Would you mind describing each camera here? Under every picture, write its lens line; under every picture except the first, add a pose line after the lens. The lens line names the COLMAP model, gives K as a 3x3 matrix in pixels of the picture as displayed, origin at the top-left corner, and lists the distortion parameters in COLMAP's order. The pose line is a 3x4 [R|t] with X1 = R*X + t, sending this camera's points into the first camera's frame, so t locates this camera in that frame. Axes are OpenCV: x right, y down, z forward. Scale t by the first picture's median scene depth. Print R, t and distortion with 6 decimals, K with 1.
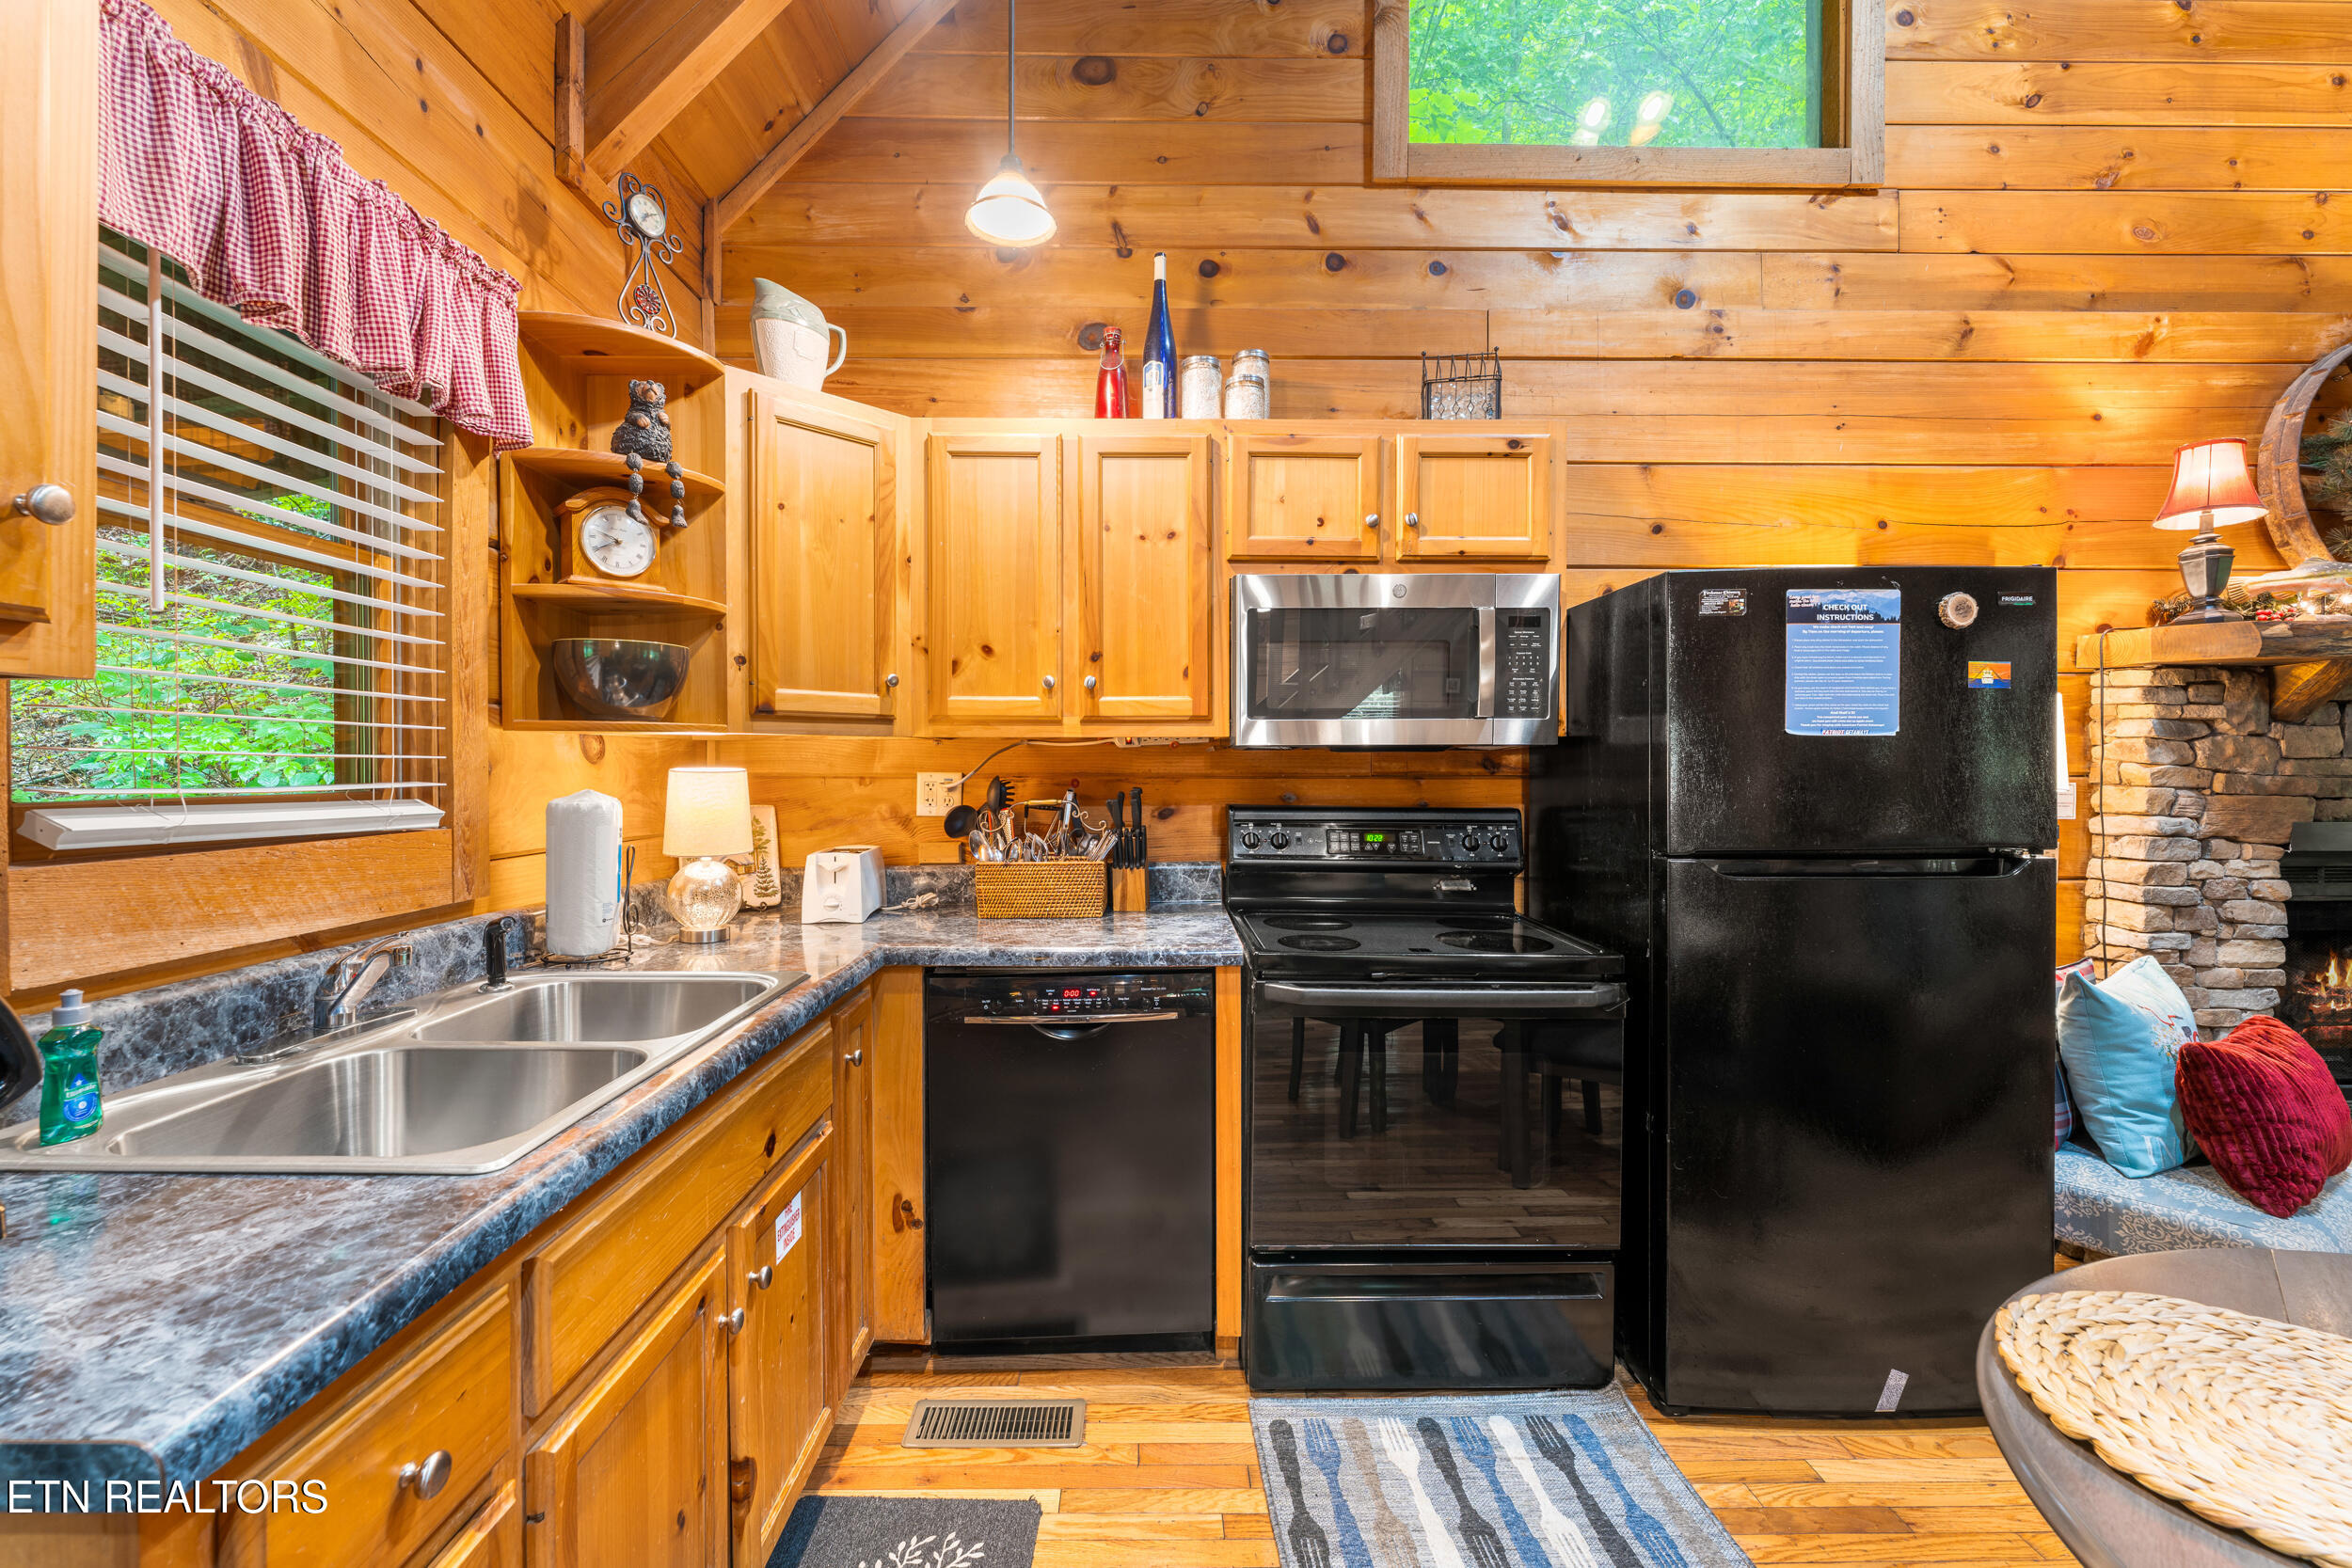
lens RADIAL K [[955.9, 0, 1189.1], [0, 955.9, 772.2], [0, 0, 1]] dist [0.000674, 0.000062]
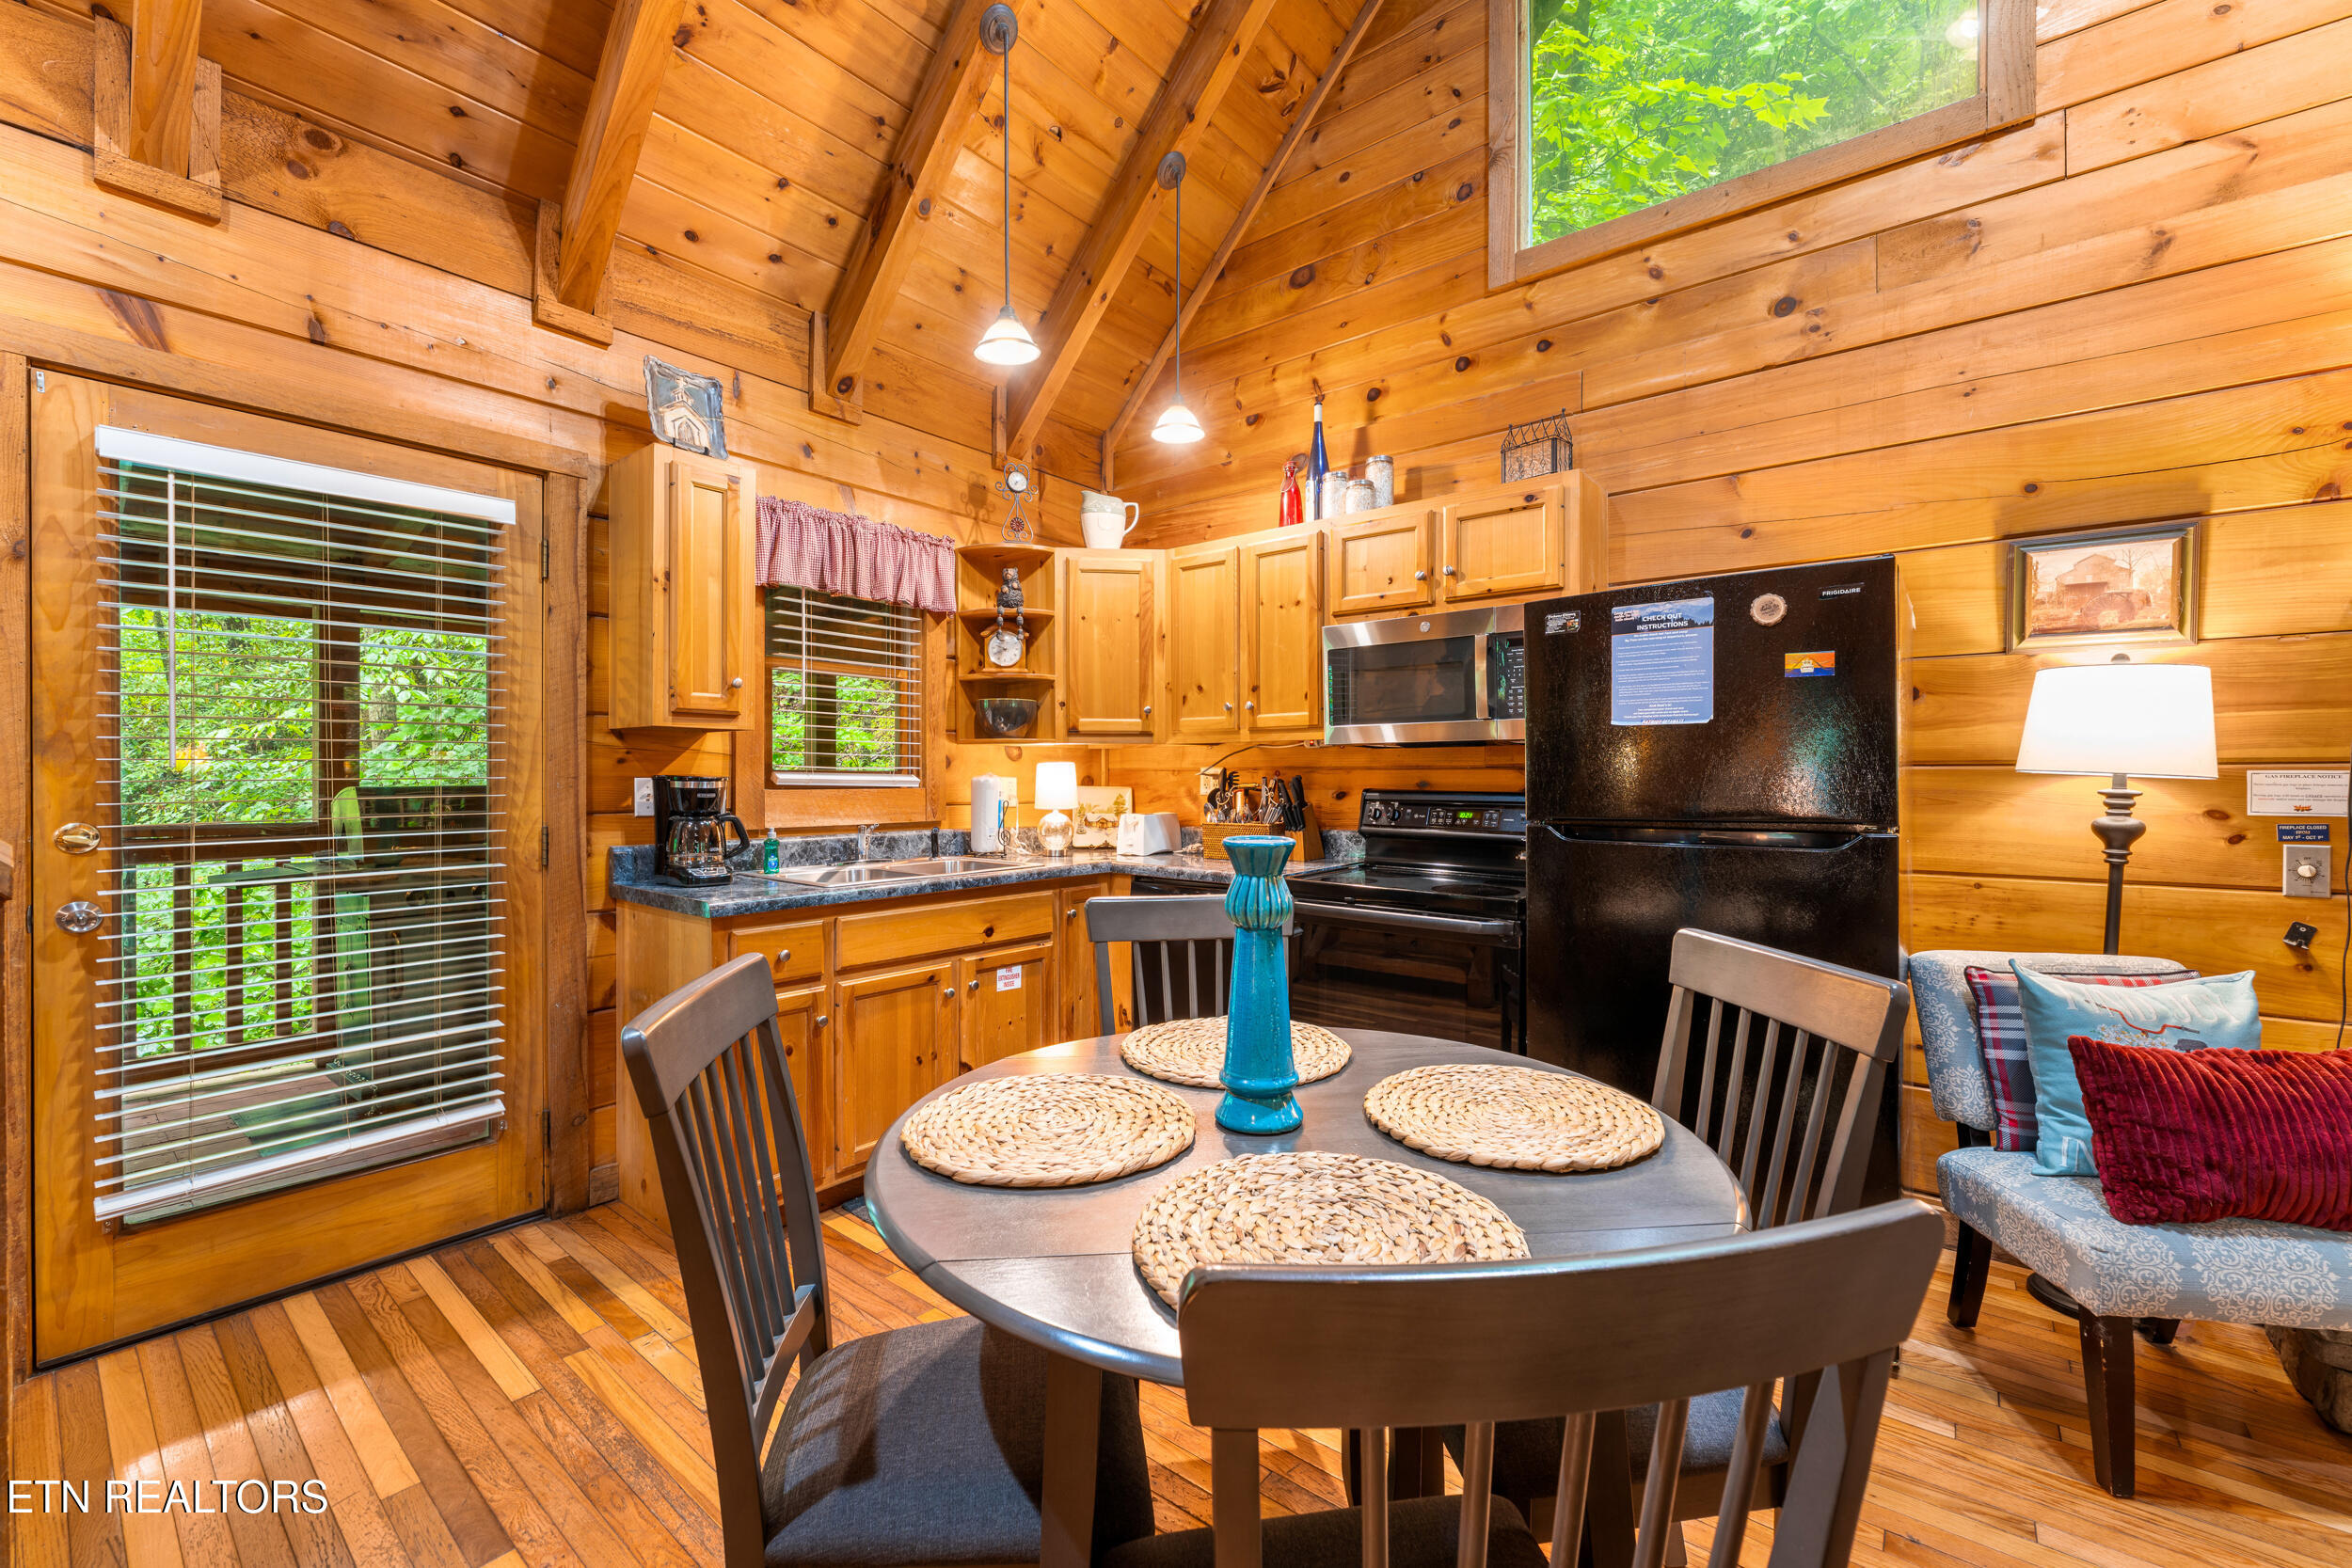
lens RADIAL K [[954.9, 0, 1200.2], [0, 954.9, 772.0], [0, 0, 1]] dist [-0.000922, -0.000594]
pose [[0.774823, -0.003890, -0.632167, 0.793794], [-0.004193, 0.999927, -0.011293, 0.029666], [0.632165, 0.011401, 0.774750, -0.231155]]
